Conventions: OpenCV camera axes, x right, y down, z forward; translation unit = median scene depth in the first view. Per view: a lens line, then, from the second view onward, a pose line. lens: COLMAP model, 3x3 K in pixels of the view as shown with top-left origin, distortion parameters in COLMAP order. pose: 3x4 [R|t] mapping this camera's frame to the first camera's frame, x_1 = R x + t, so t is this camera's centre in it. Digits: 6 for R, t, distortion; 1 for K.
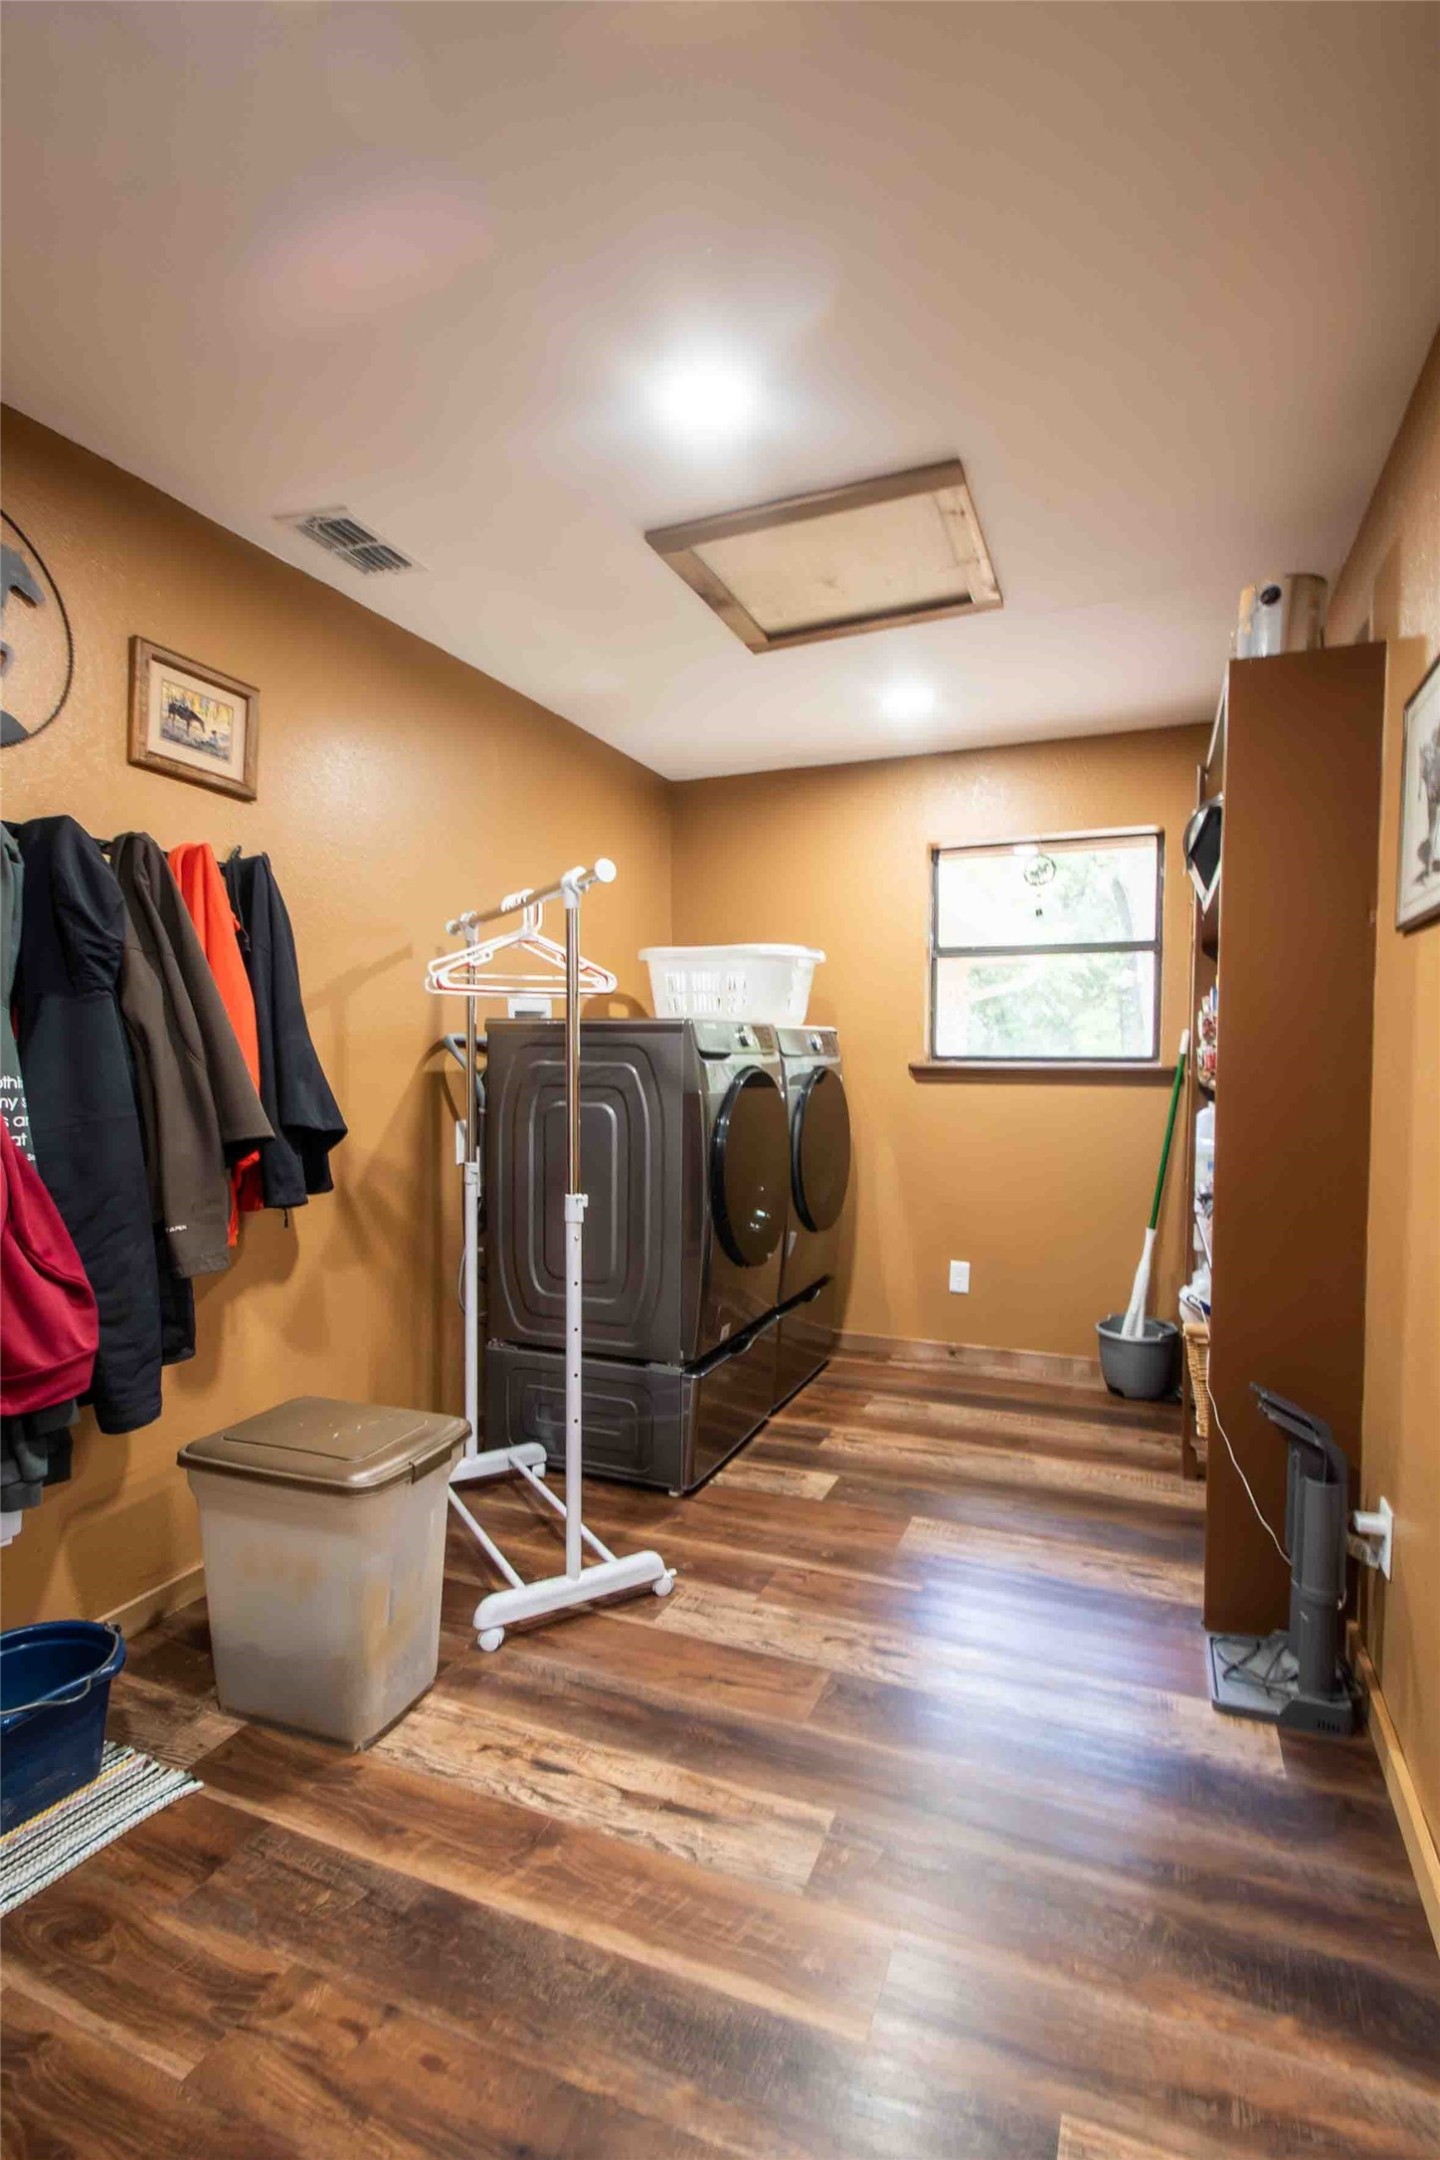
lens RADIAL K [[1111.5, 0, 720.0], [0, 1111.5, 1080.0], [0, 0, 1]] dist [0.001684, 0.000107]
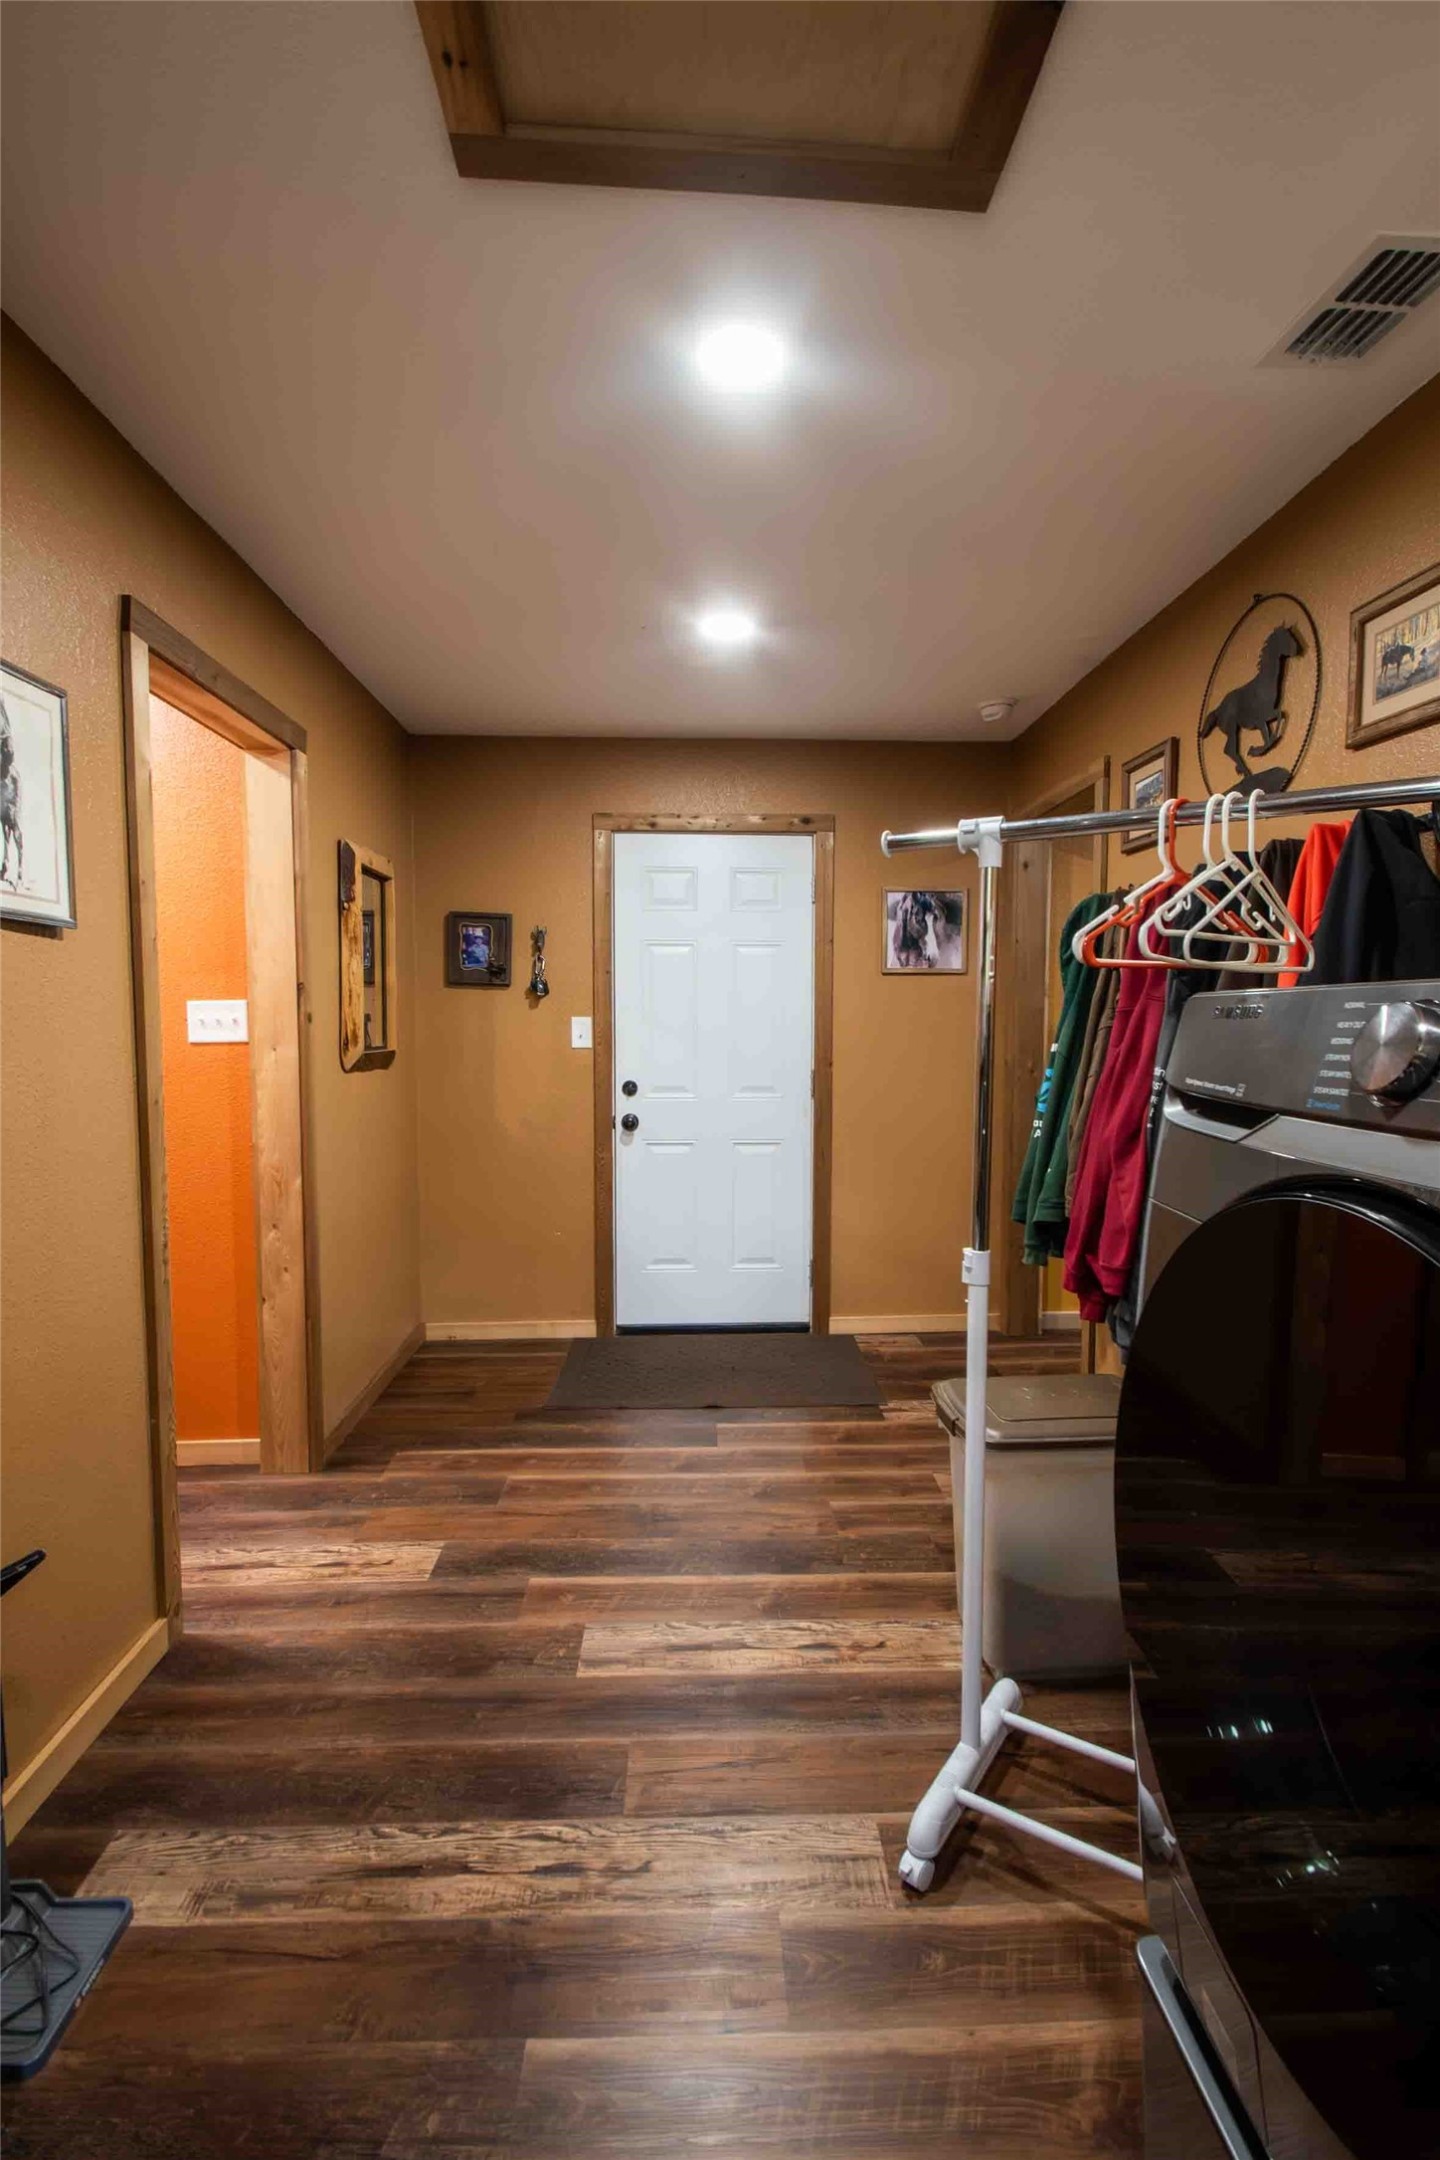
lens RADIAL K [[944.2, 0, 720.0], [0, 944.2, 1080.0], [0, 0, 1]] dist [0.007358, -0.013450]
pose [[-0.909312, 0.014922, -0.415847, 0.385719], [-0.016926, 0.997203, 0.072795, -0.071666], [0.415770, 0.073232, -0.906517, 1.974371]]
